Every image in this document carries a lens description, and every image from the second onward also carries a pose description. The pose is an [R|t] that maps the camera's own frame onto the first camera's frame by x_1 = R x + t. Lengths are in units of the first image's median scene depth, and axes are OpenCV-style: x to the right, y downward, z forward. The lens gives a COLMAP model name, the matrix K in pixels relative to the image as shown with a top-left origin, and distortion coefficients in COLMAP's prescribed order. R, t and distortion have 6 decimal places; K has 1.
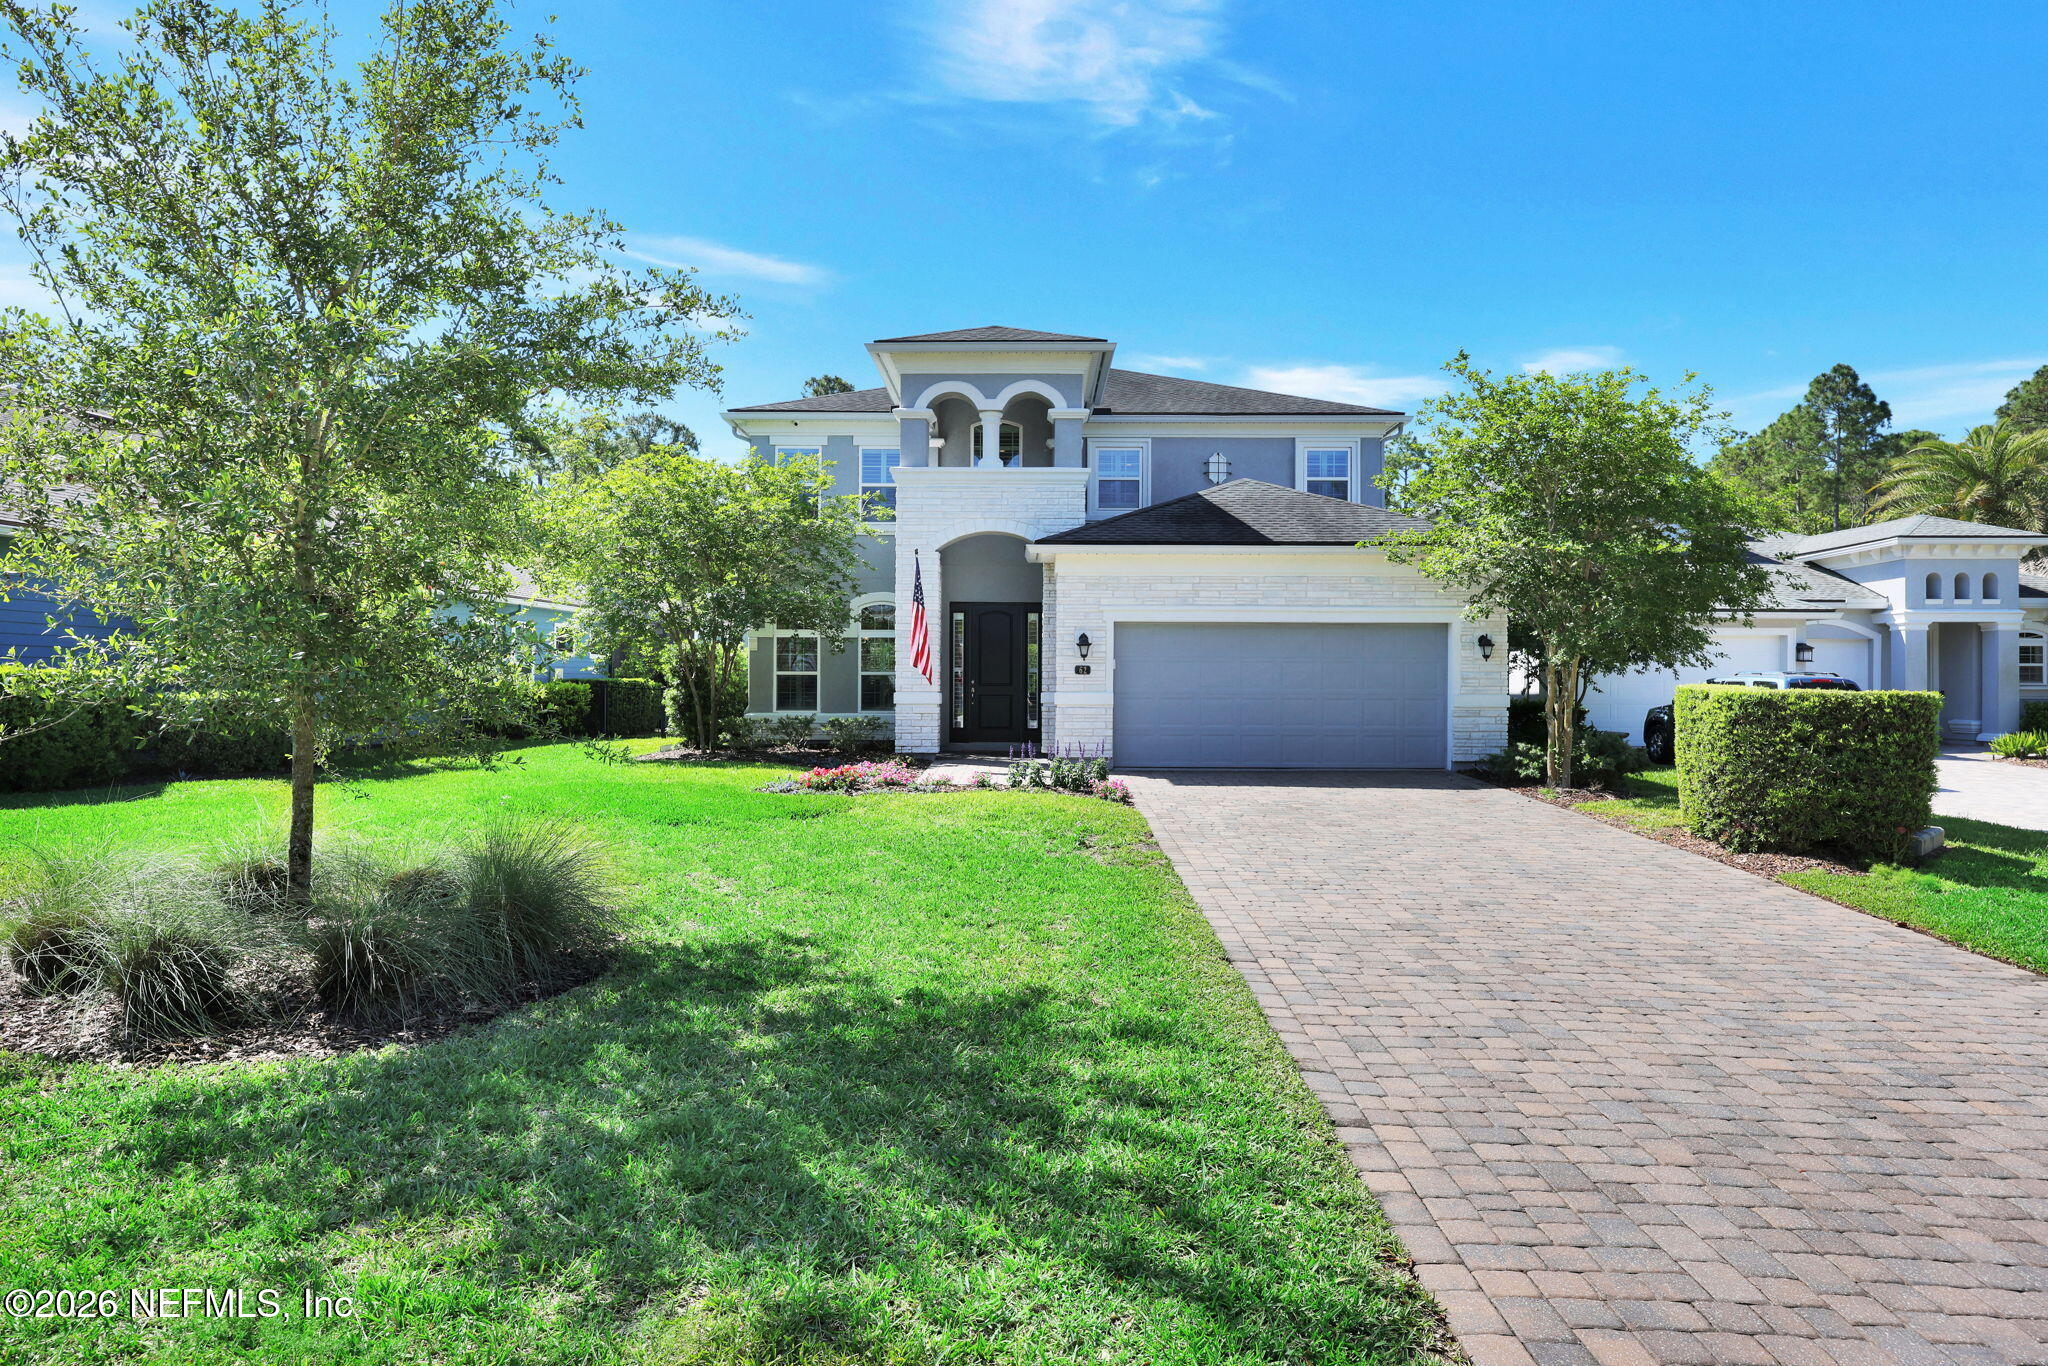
lens RADIAL K [[1278.0, 0, 1023.4], [0, 1278.0, 672.9], [0, 0, 1]] dist [0.001666, -0.002372]
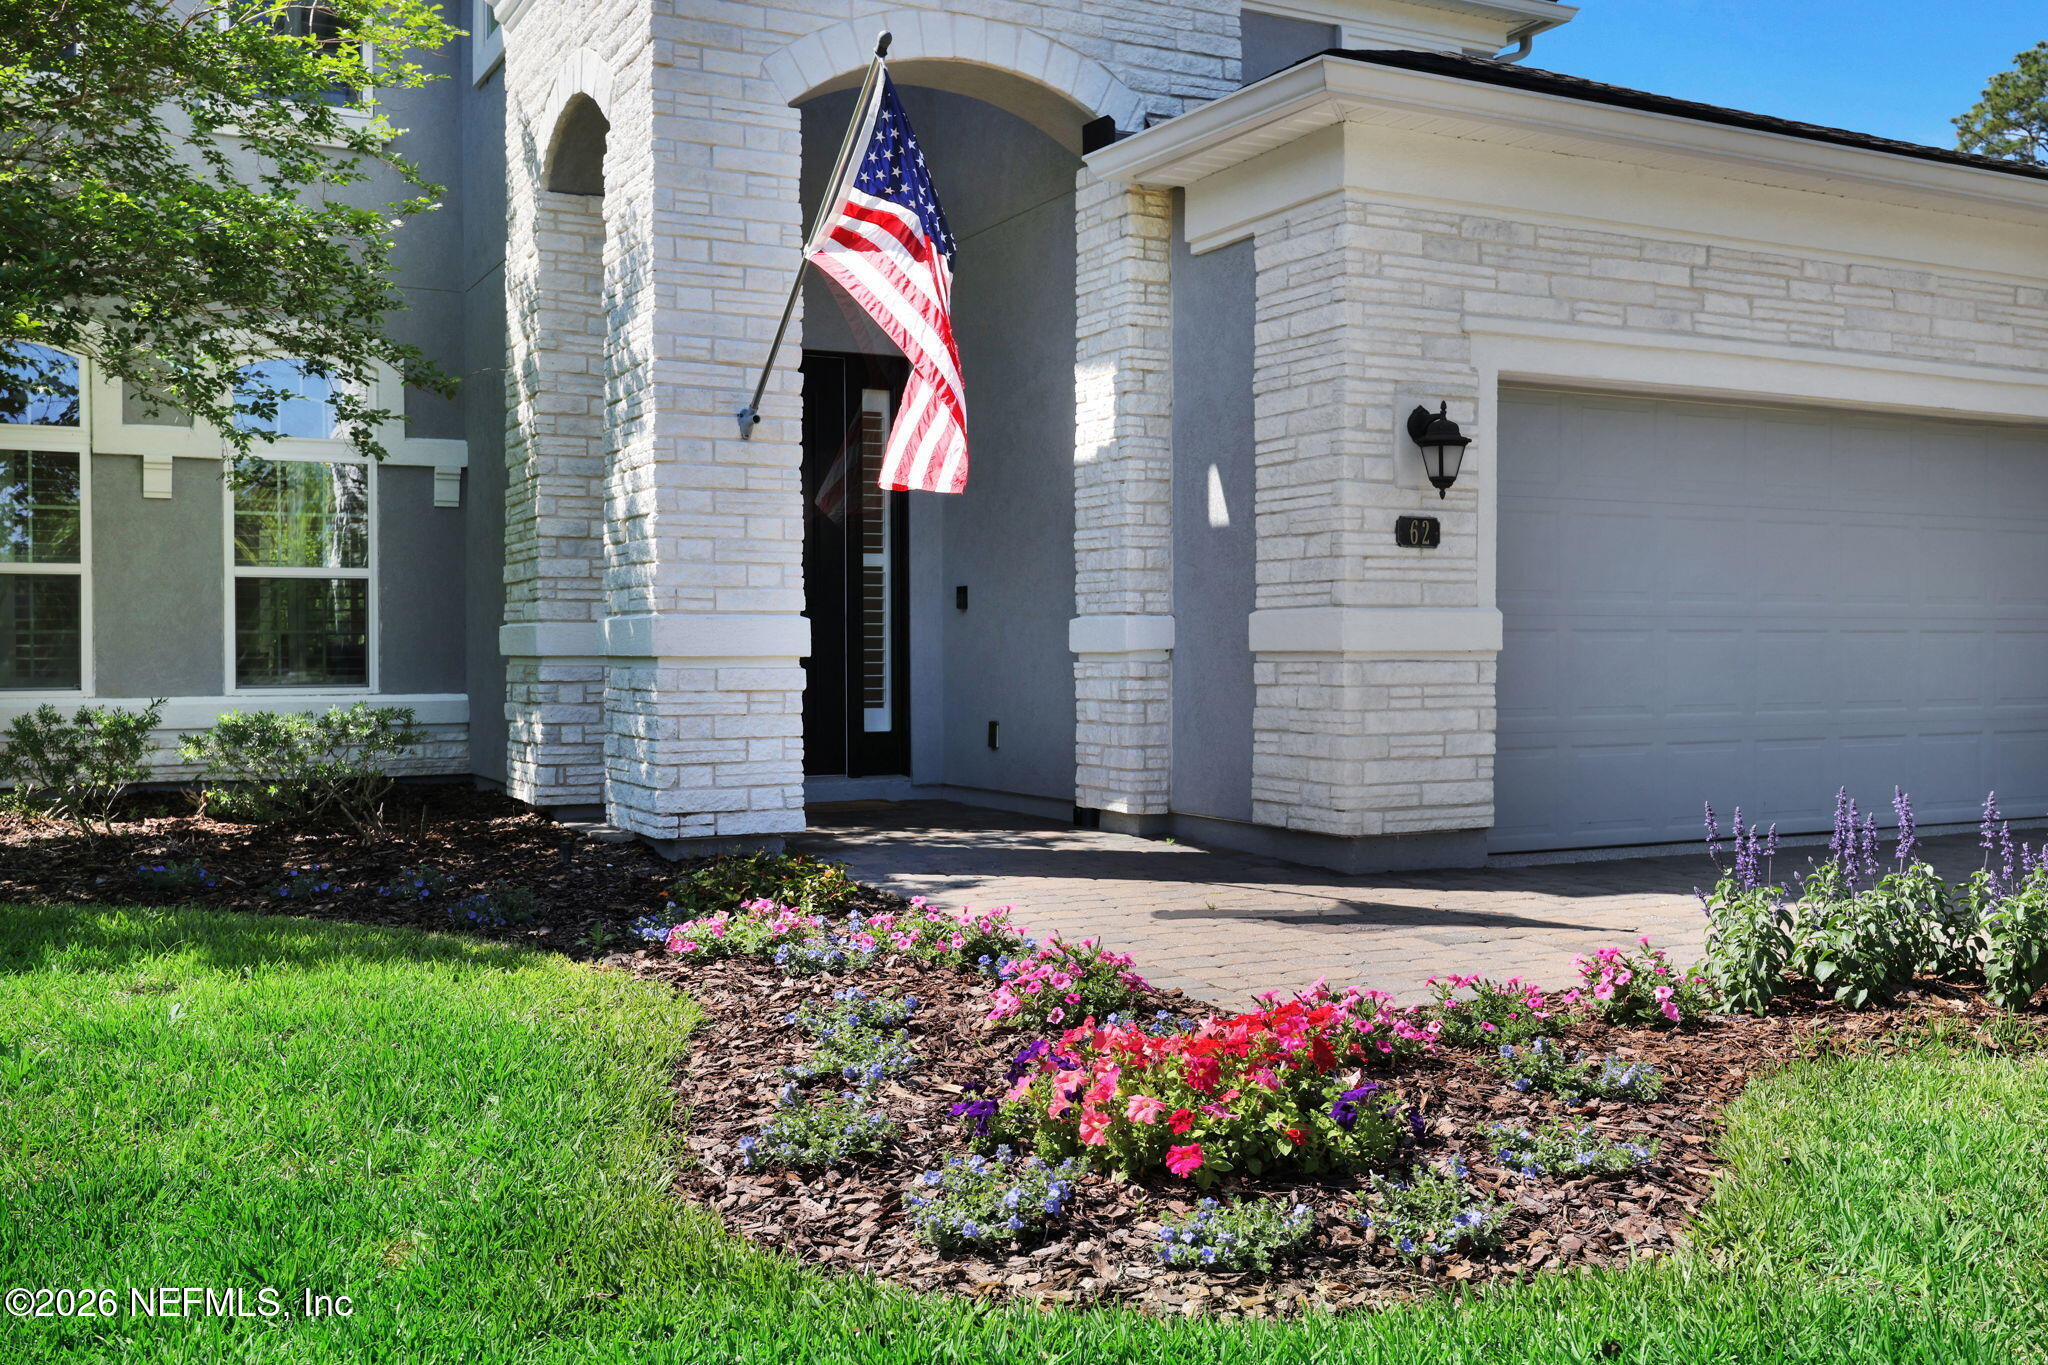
lens RADIAL K [[1916.4, 0, 1020.6], [0, 1916.4, 678.0], [0, 0, 1]] dist [0.001429, 0.000000]
pose [[0.887157, -0.012033, 0.461310, -0.220896], [0.000152, 0.999668, 0.025784, 0.018390], [-0.461467, -0.022804, 0.886864, 0.614649]]
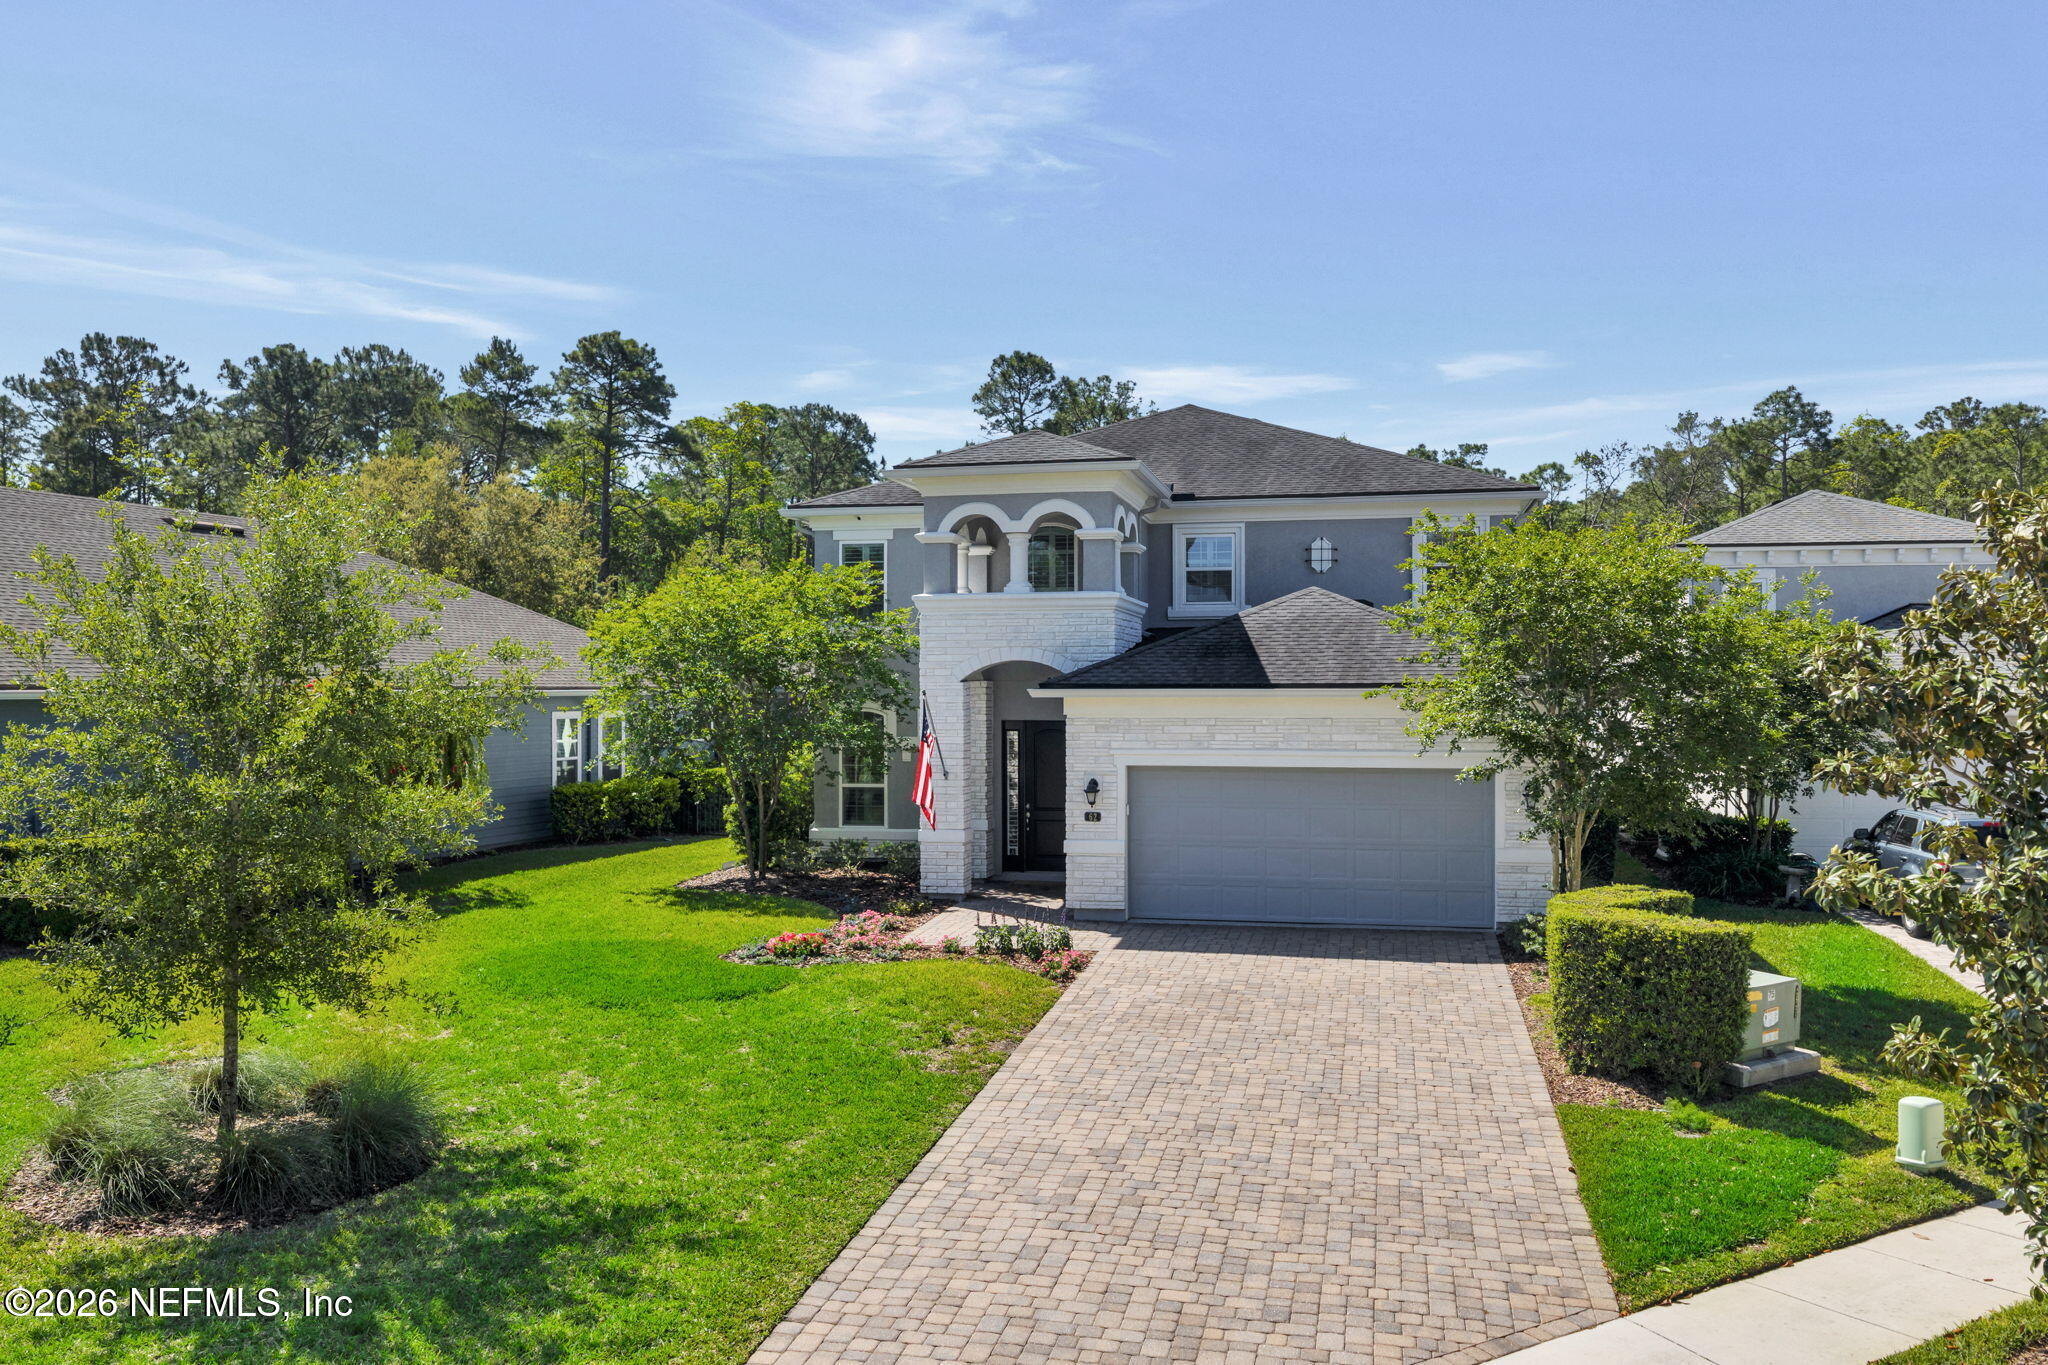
lens RADIAL K [[1696.0, 0, 1022.1], [0, 1696.0, 679.3], [0, 0, 1]] dist [0.023518, -0.027613]
pose [[0.979479, -0.006715, -0.201435, 0.235092], [0.008040, 0.999951, 0.005759, -0.105813], [0.201387, -0.007261, 0.979485, -0.233639]]
